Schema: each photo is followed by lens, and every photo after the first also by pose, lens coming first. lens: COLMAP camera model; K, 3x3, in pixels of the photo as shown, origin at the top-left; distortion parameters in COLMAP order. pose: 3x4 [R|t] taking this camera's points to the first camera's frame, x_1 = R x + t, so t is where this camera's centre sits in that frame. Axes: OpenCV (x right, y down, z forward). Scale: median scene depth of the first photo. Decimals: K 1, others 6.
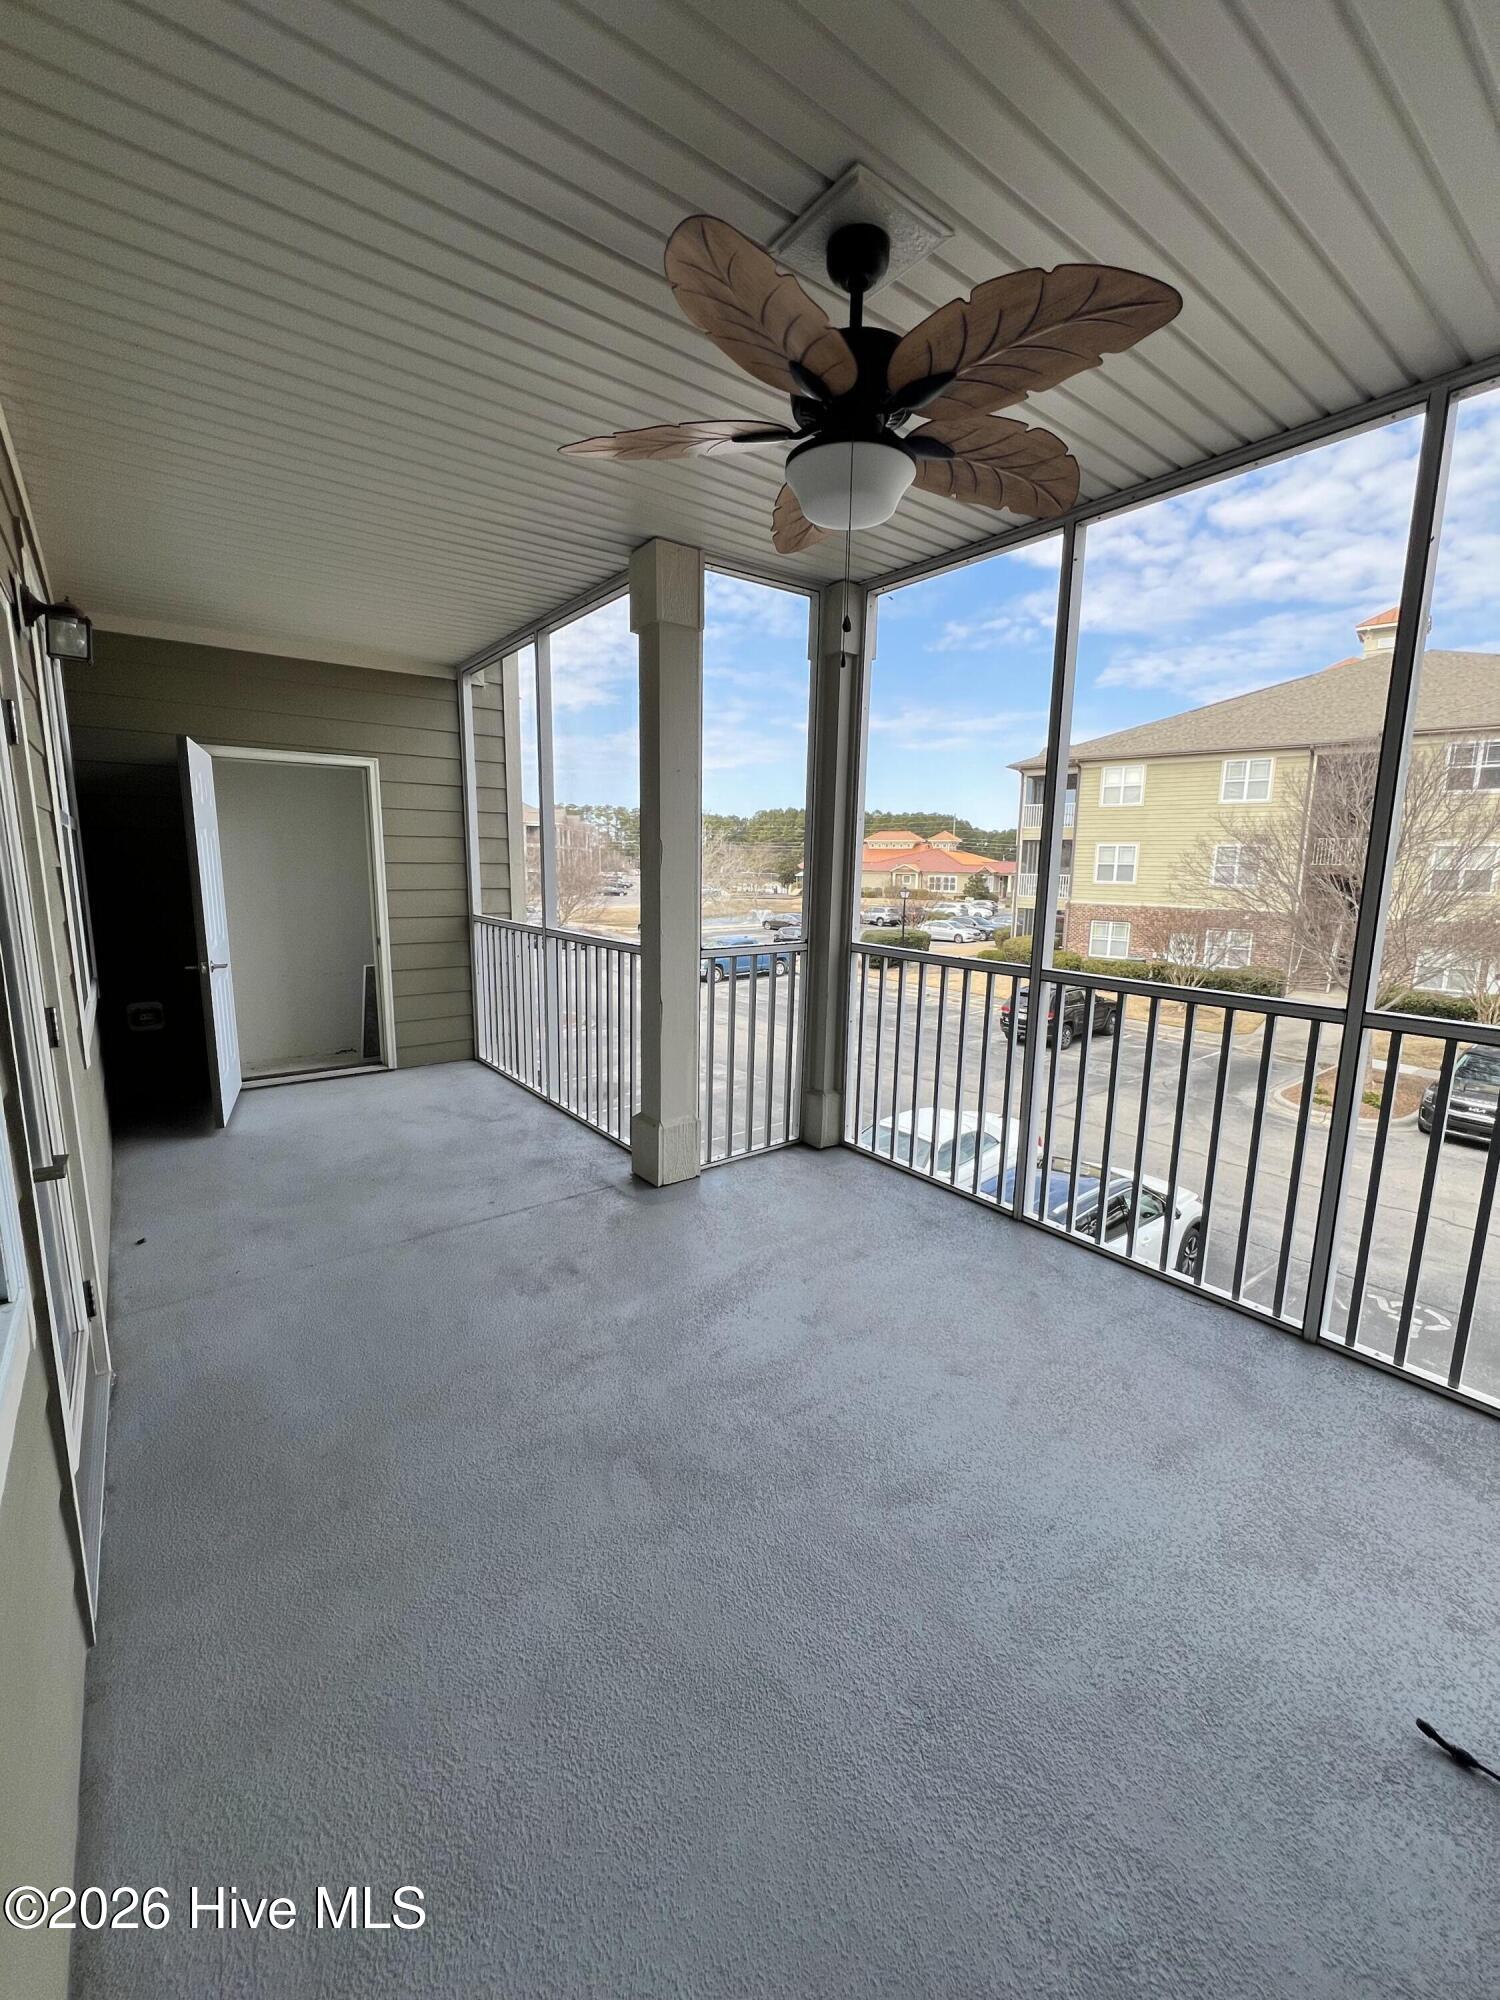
lens RADIAL K [[805.8, 0, 754.8], [0, 805.8, 996.5], [0, 0, 1]] dist [0.003003, 0.000332]
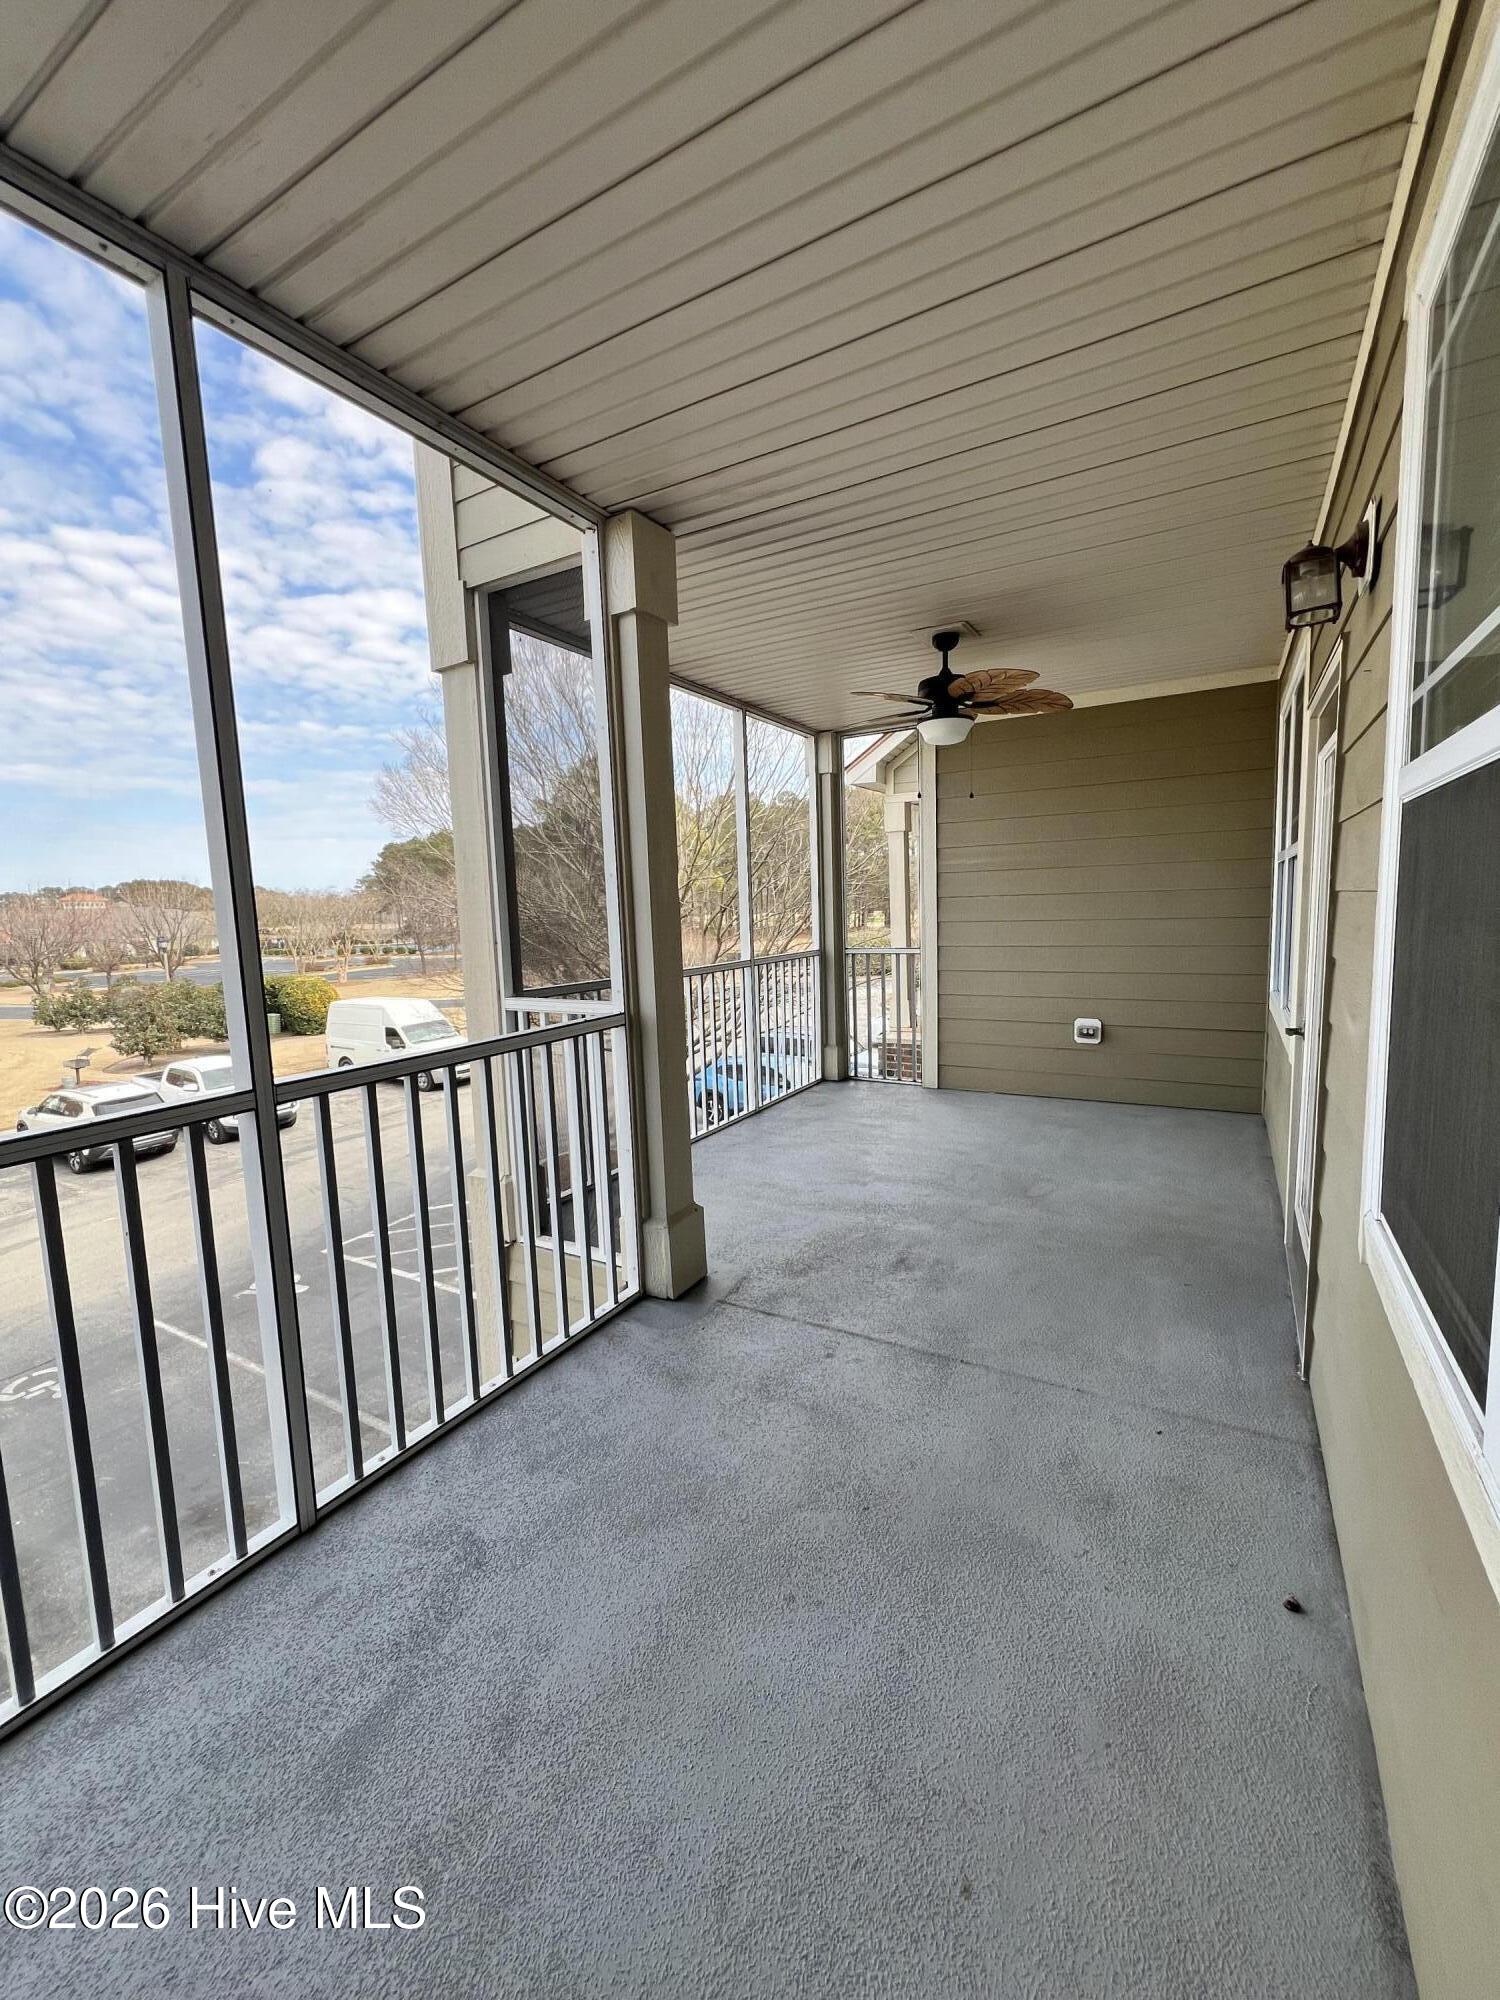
lens RADIAL K [[805.8, 0, 757.8], [0, 805.8, 992.7], [0, 0, 1]] dist [0.003003, 0.000332]
pose [[-0.383846, -0.100373, 0.917926, -1.076004], [0.182668, 0.966176, 0.182035, -0.238091], [-0.905149, 0.237549, -0.352528, 1.417168]]
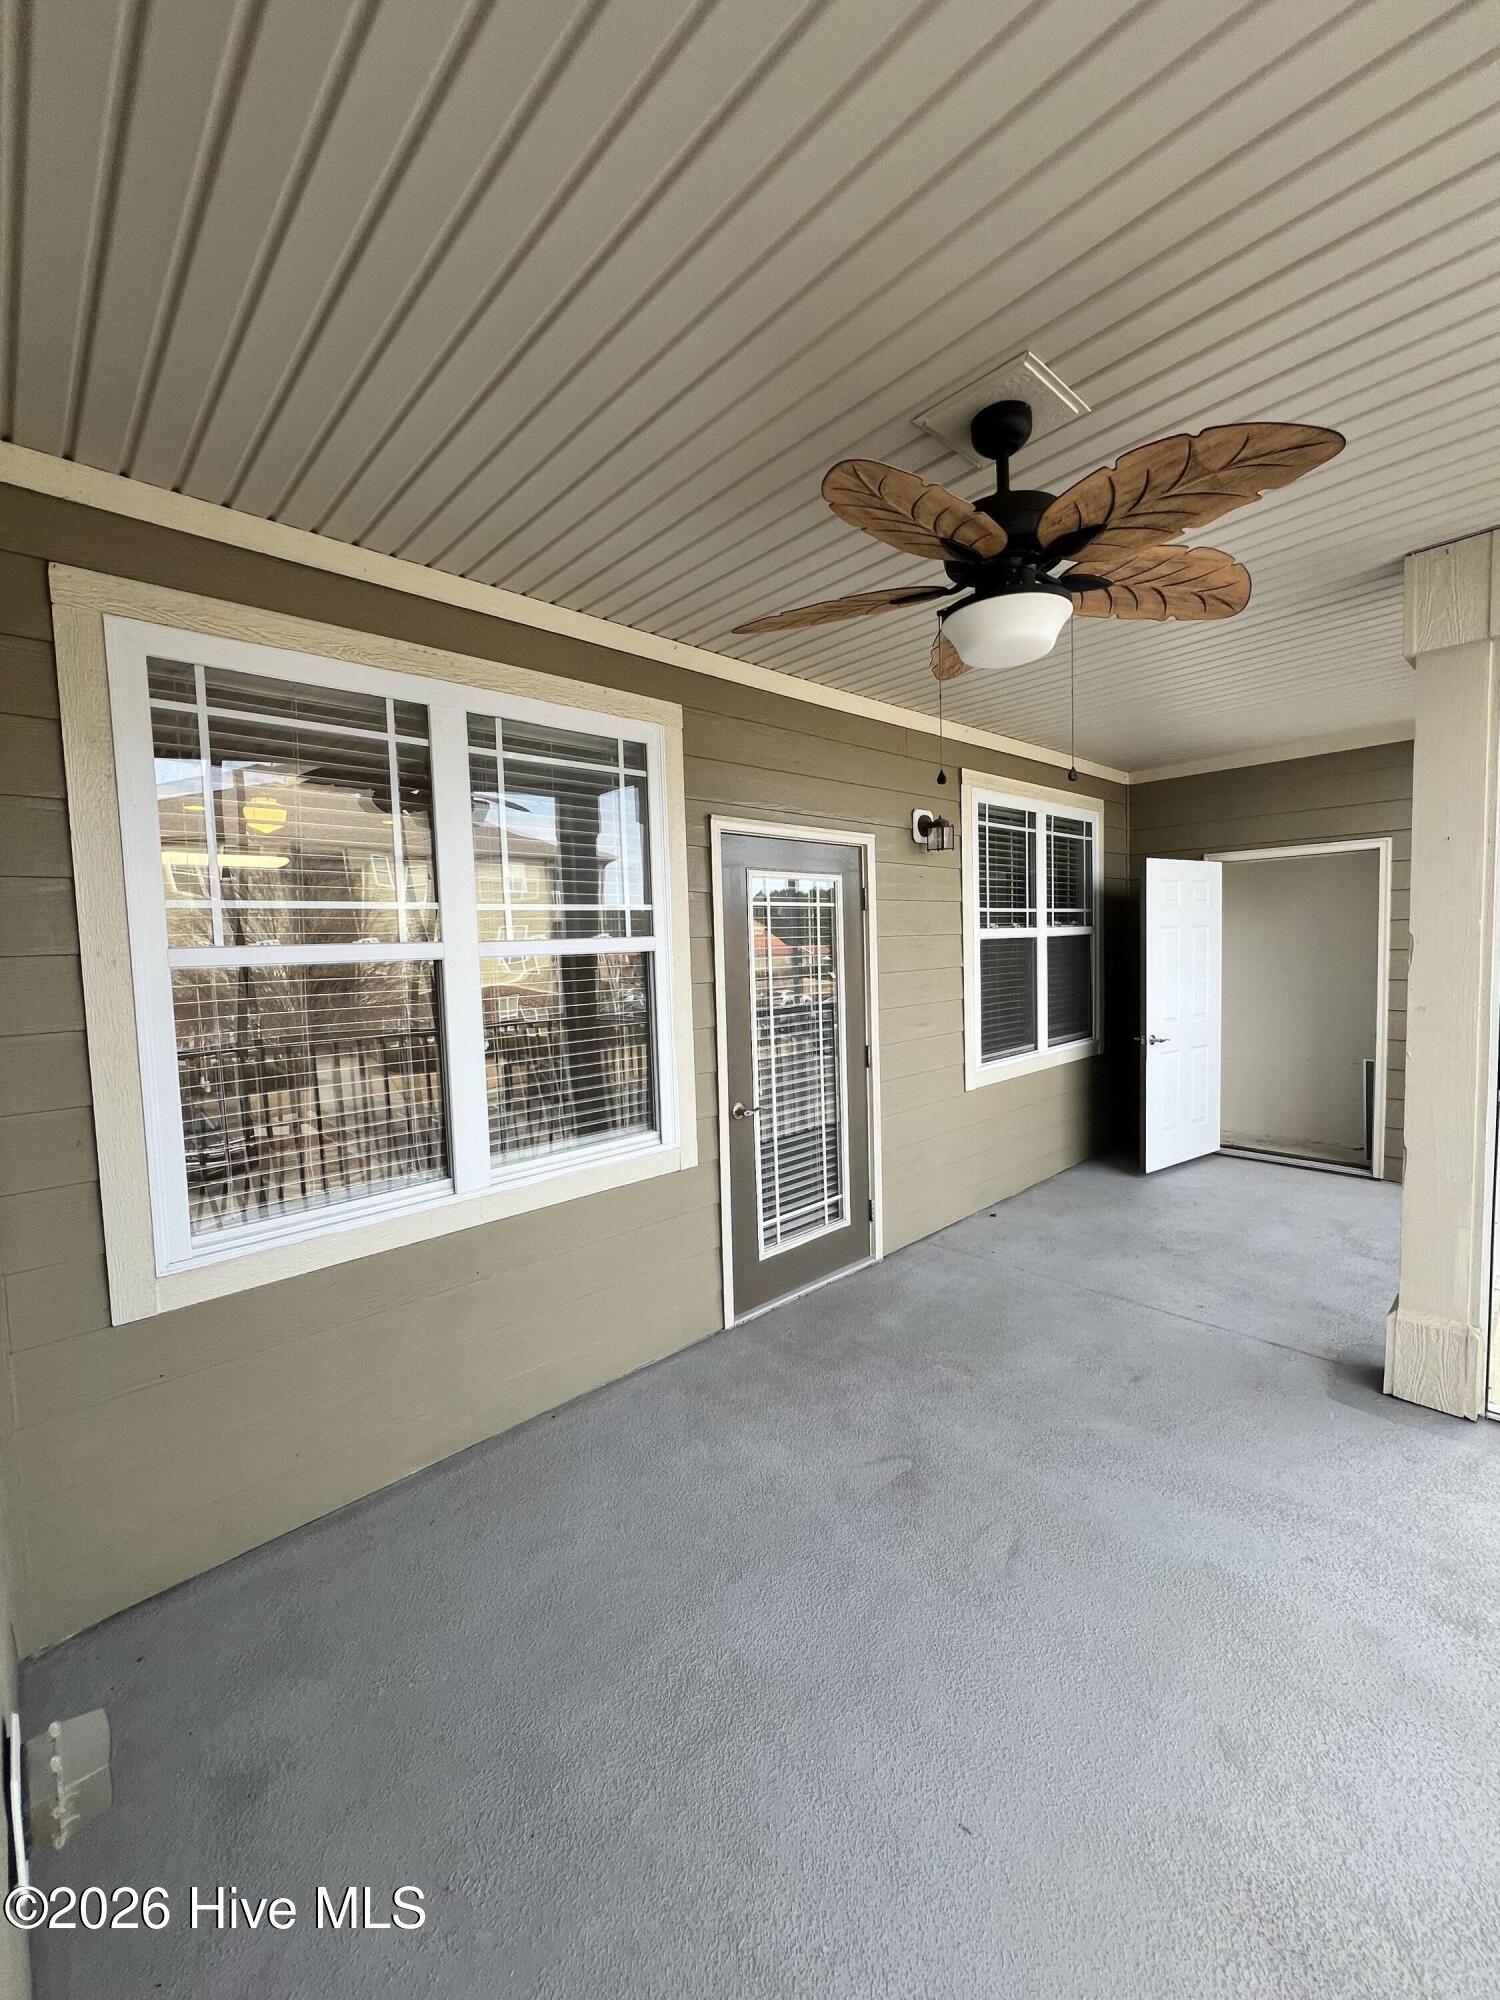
lens RADIAL K [[805.8, 0, 750.6], [0, 805.8, 999.2], [0, 0, 1]] dist [0.003003, 0.000332]
pose [[0.098816, 0.055249, -0.993571, 0.648988], [-0.135245, 0.989939, 0.041597, -0.090351], [0.985872, 0.130265, 0.105294, 0.358293]]
